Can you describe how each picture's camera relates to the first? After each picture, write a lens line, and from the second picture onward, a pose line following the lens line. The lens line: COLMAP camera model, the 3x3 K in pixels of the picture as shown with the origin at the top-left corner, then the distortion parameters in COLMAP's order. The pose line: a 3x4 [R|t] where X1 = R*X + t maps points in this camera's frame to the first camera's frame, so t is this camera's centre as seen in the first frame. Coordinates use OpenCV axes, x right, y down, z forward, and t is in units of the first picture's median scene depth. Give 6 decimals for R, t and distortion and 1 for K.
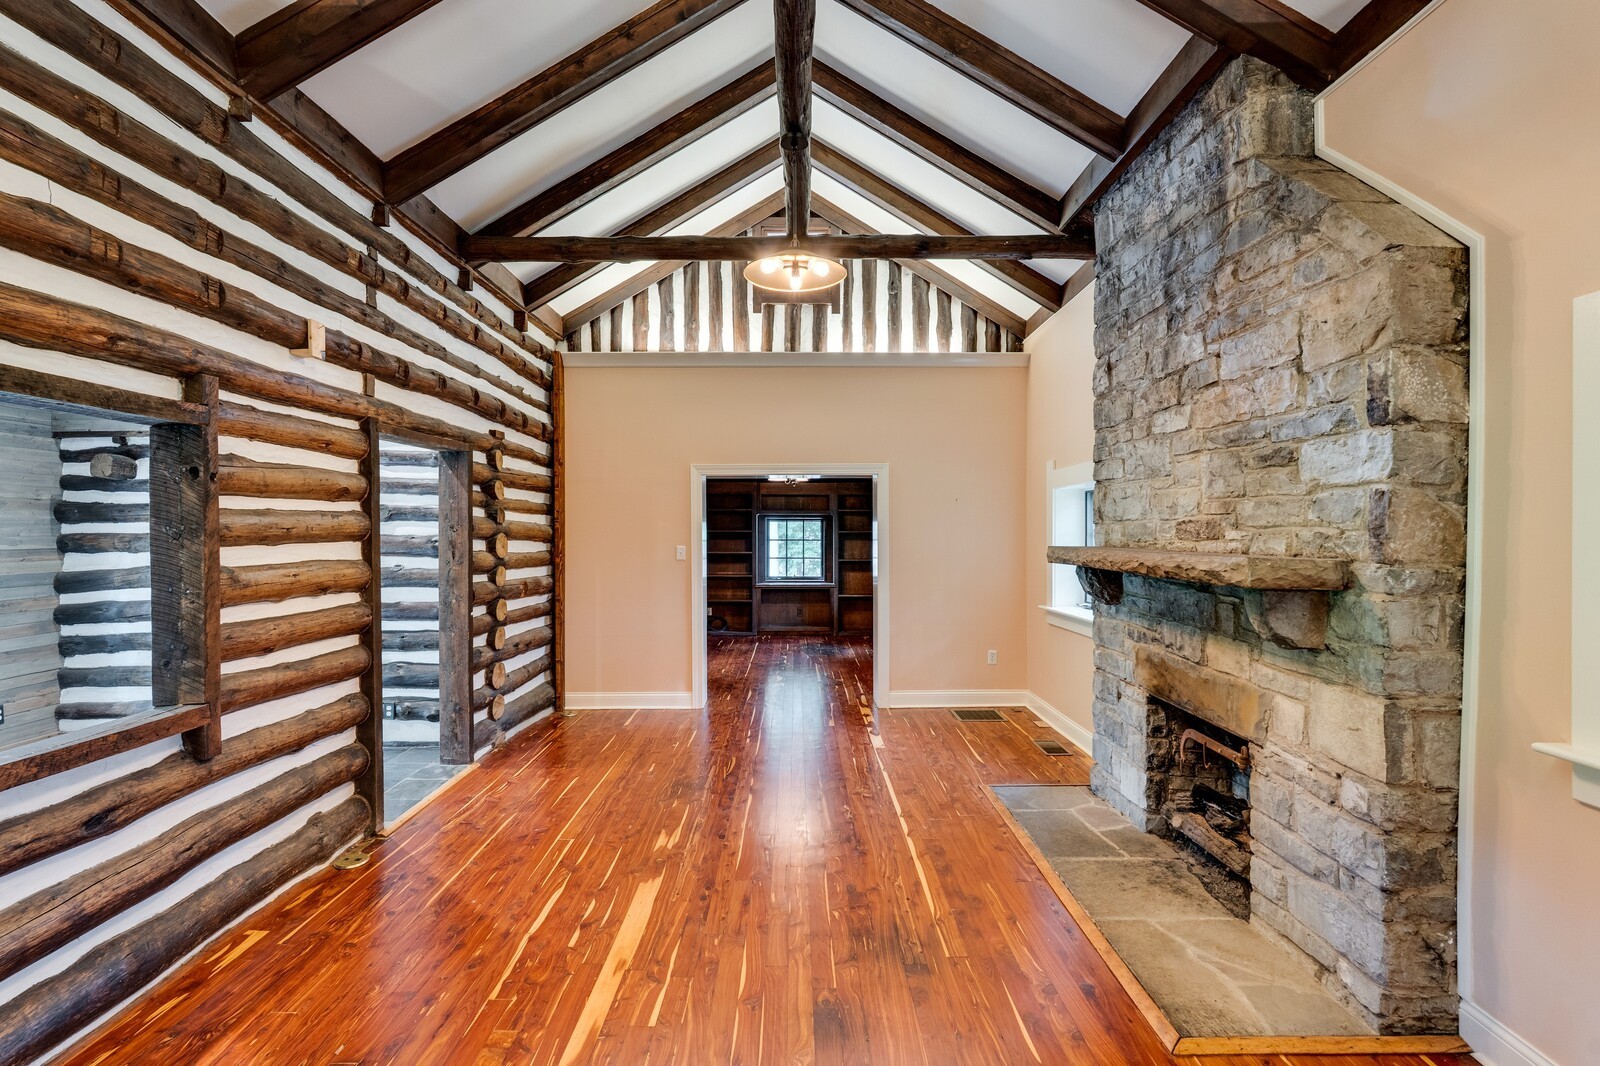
lens RADIAL K [[720.9, 0, 797.2], [0, 720.9, 537.6], [0, 0, 1]] dist [-0.008385, -0.000792]
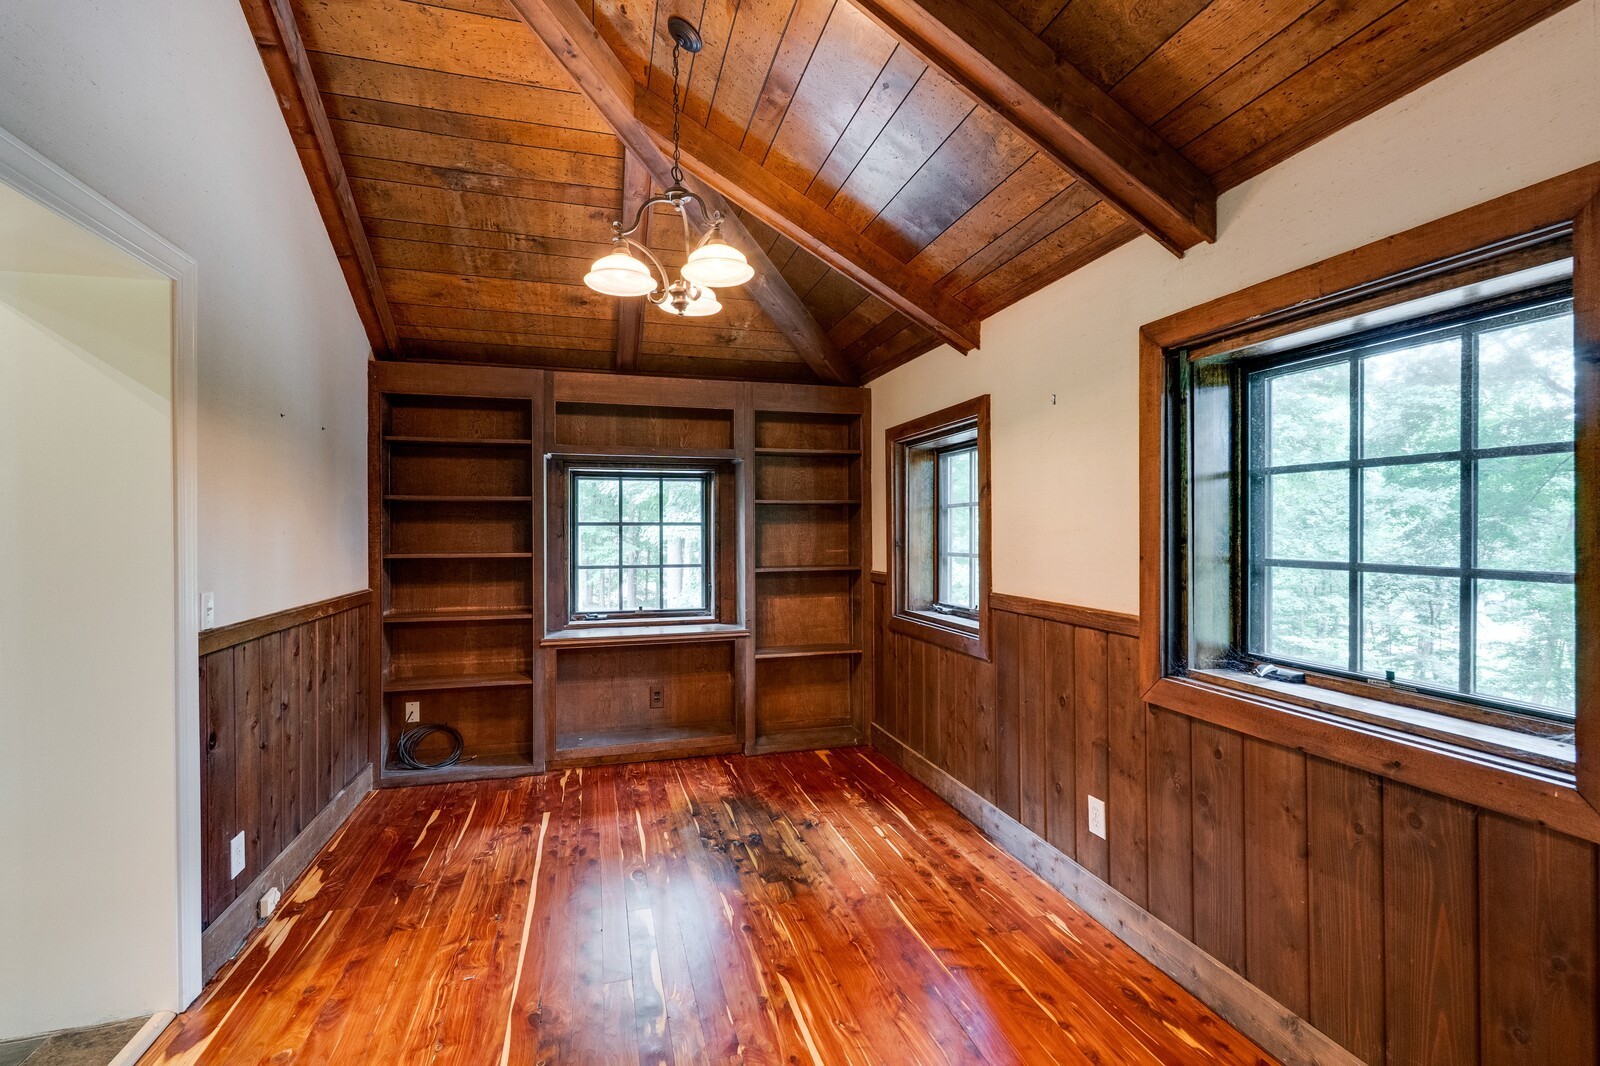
lens RADIAL K [[720.9, 0, 802.2], [0, 720.9, 524.9], [0, 0, 1]] dist [-0.008385, -0.000792]
pose [[0.962400, -0.002195, 0.271629, -0.050501], [0.003850, 0.999977, -0.005562, 0.013295], [-0.271611, 0.006399, 0.962386, 1.053862]]
